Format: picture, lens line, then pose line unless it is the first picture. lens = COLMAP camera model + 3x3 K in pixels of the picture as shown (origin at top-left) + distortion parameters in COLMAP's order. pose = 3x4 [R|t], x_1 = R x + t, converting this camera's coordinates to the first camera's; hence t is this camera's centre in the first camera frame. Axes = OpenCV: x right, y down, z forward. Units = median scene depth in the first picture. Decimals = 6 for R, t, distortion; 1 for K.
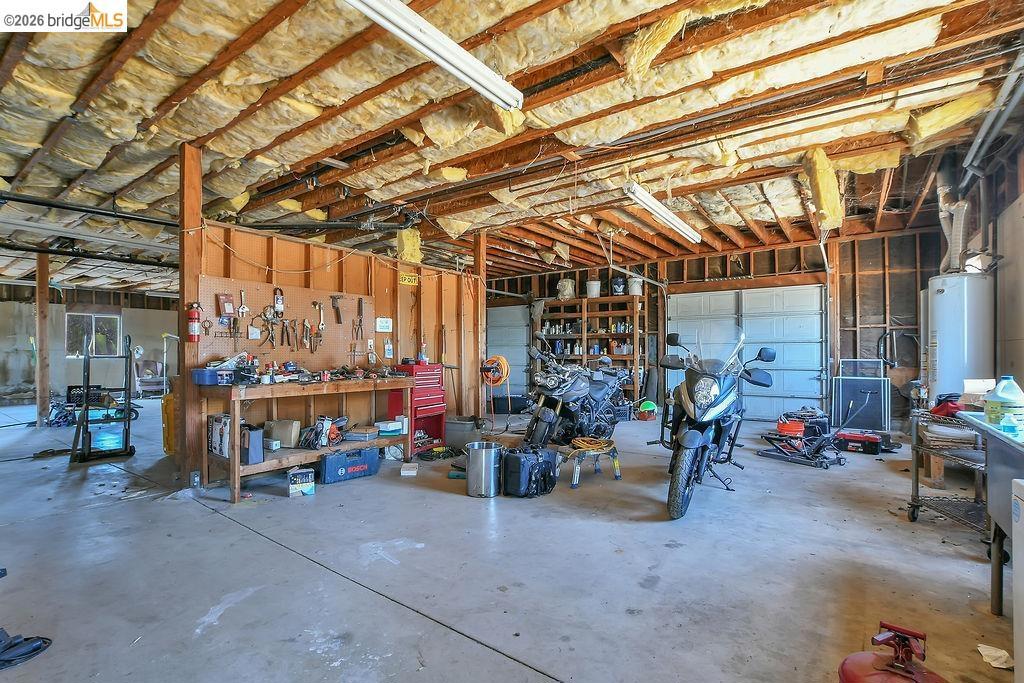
lens RADIAL K [[468.5, 0, 513.8], [0, 468.5, 342.0], [0, 0, 1]] dist [-0.003598, -0.000505]
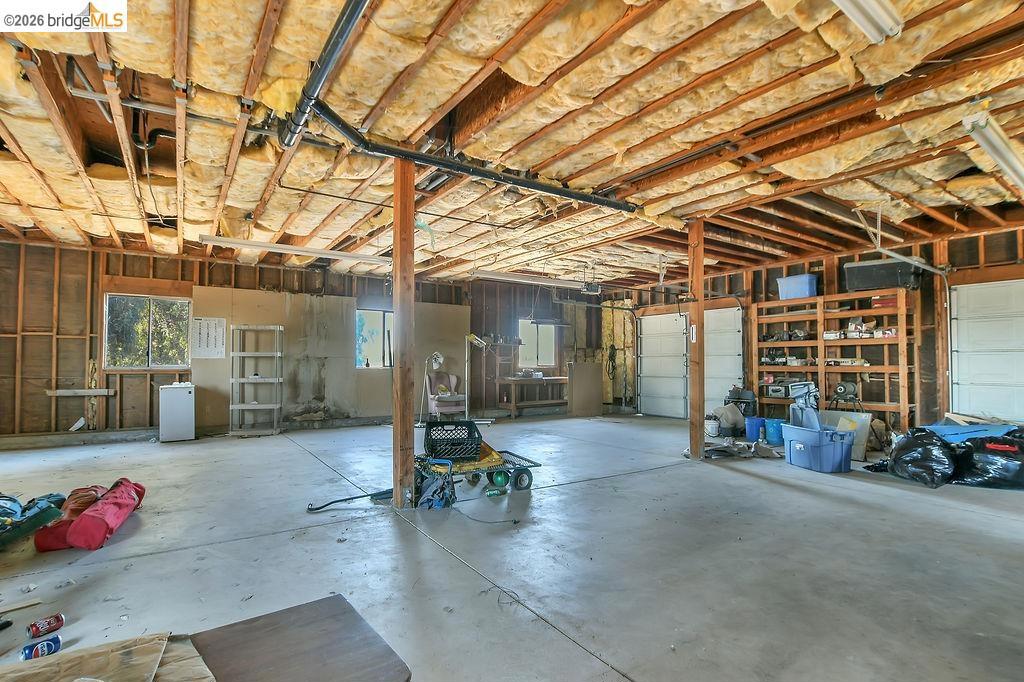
lens RADIAL K [[468.5, 0, 506.7], [0, 468.5, 345.1], [0, 0, 1]] dist [-0.003598, -0.000505]
pose [[0.949324, -0.006126, -0.314238, -0.471933], [0.002568, 0.999928, -0.011737, 0.006504], [0.314287, 0.010336, 0.949272, 0.341873]]
